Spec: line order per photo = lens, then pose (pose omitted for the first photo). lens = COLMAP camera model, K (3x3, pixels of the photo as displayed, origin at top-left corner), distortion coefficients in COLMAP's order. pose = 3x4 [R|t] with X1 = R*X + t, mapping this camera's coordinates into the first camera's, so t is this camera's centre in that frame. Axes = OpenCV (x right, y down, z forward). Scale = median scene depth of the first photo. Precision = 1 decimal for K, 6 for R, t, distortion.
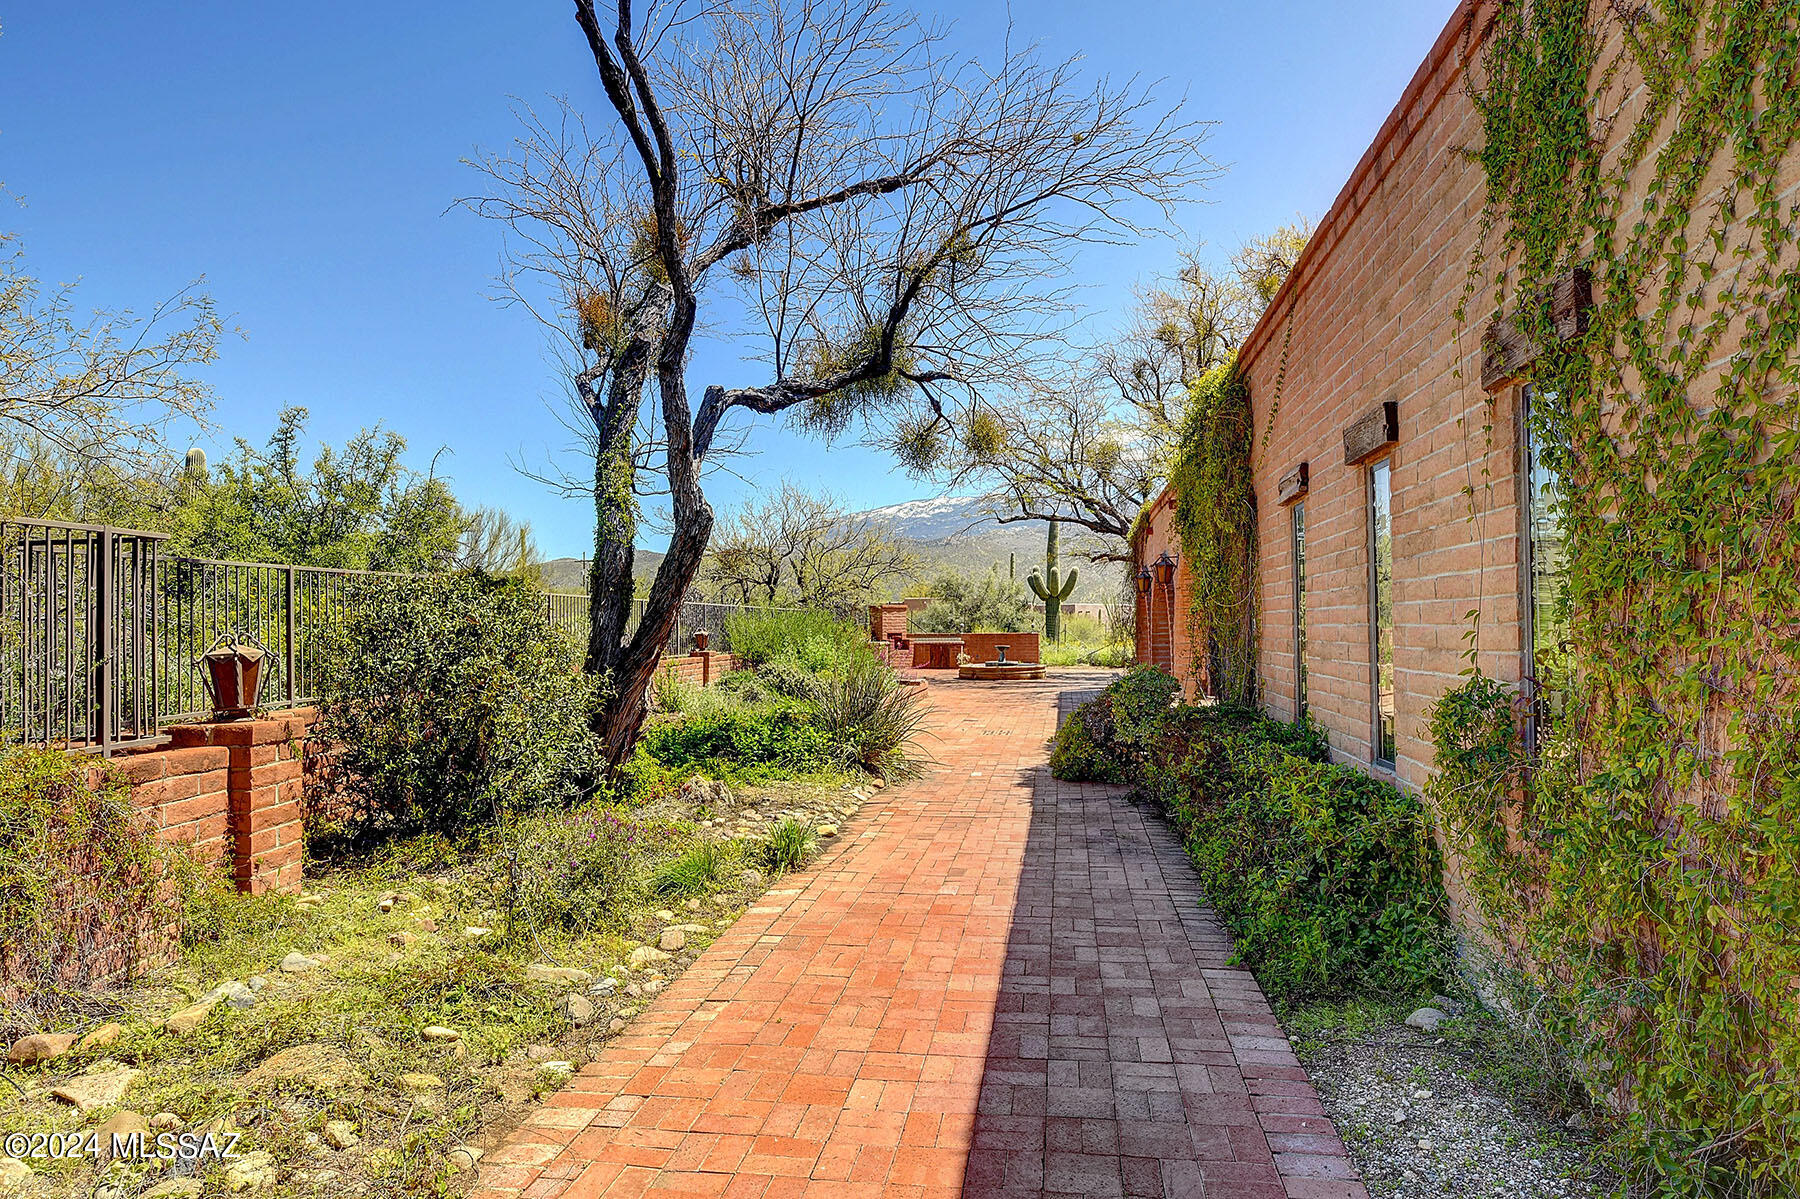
lens RADIAL K [[1085.4, 0, 898.8], [0, 1085.4, 601.4], [0, 0, 1]] dist [0.000231, 0.000007]
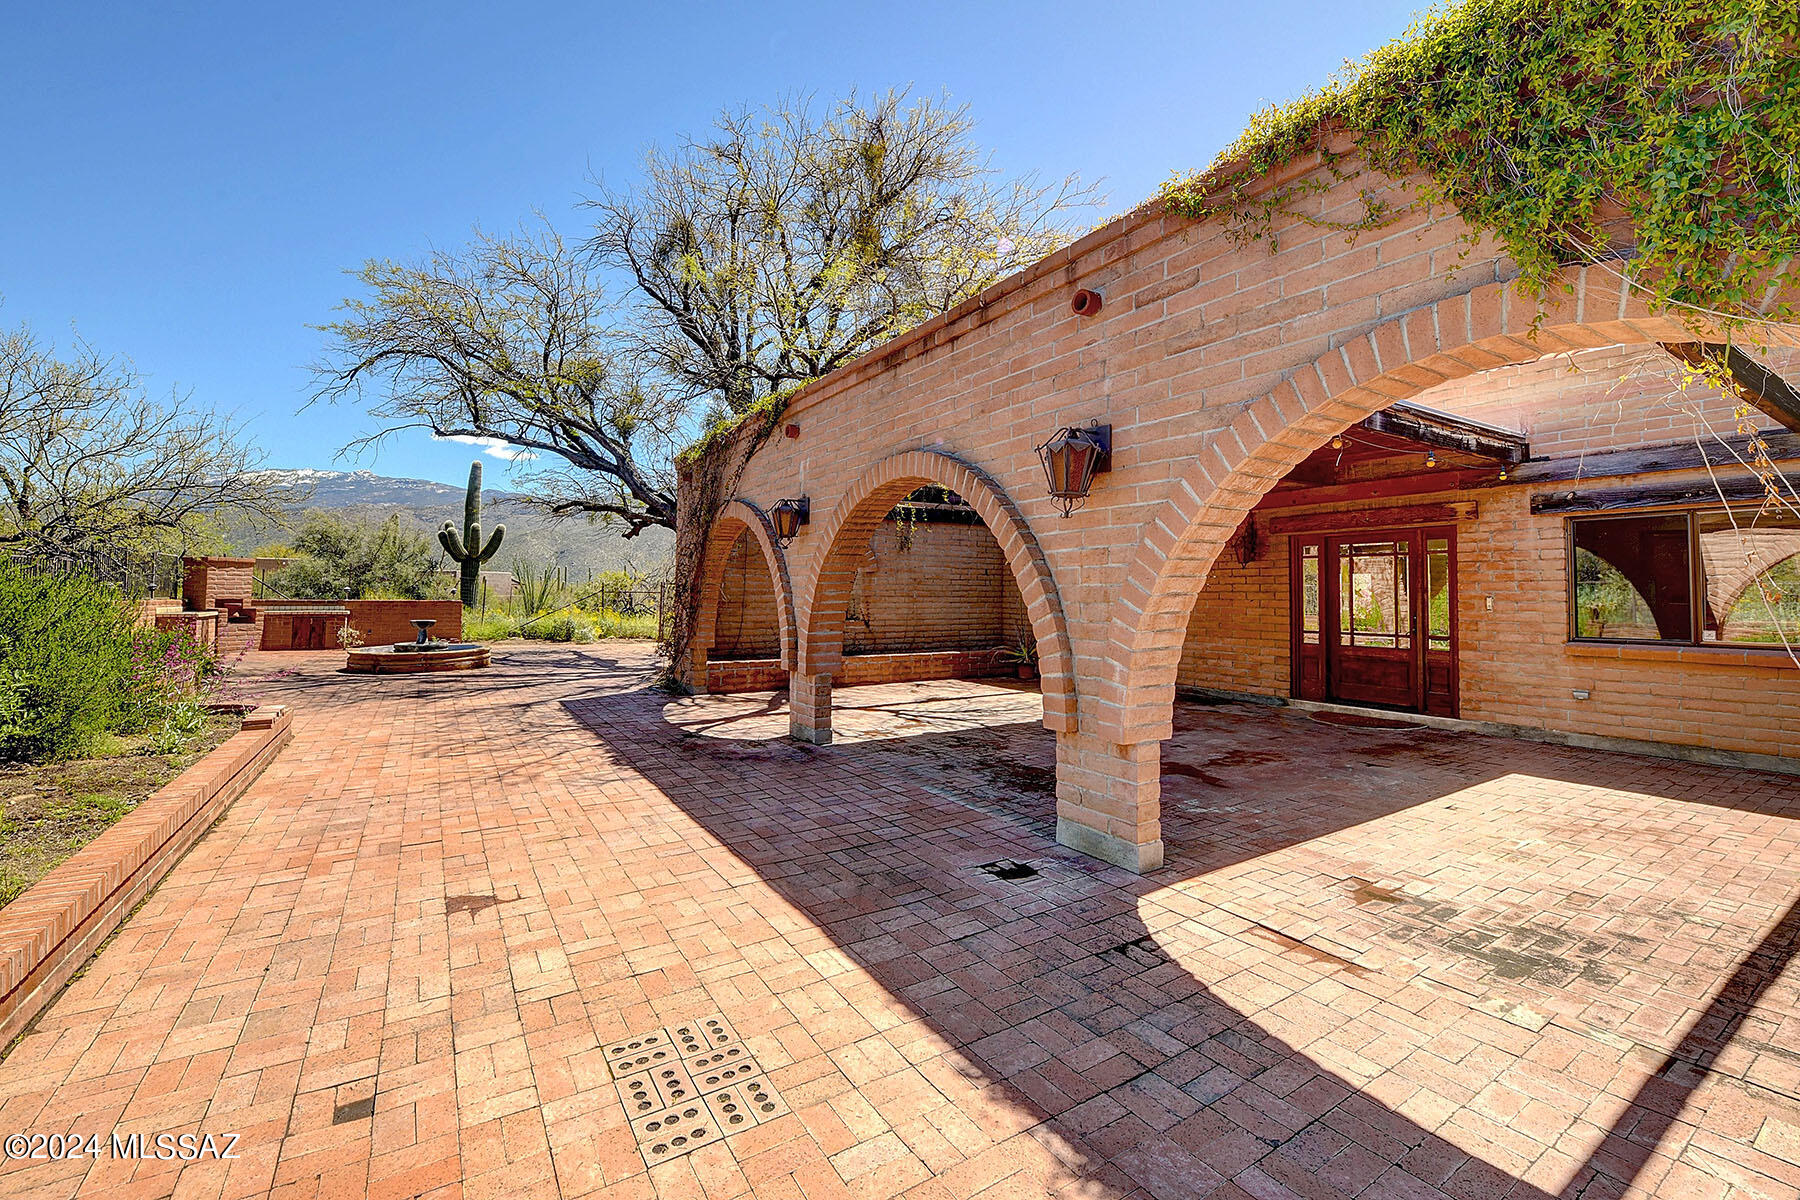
lens RADIAL K [[761.1, 0, 892.4], [0, 761.1, 583.1], [0, 0, 1]] dist [-0.027741, -0.000390]
pose [[0.759556, 0.025029, 0.649961, 0.008062], [-0.032232, 0.999480, -0.000821, 0.006030], [-0.649643, -0.020326, 0.759967, 0.358990]]
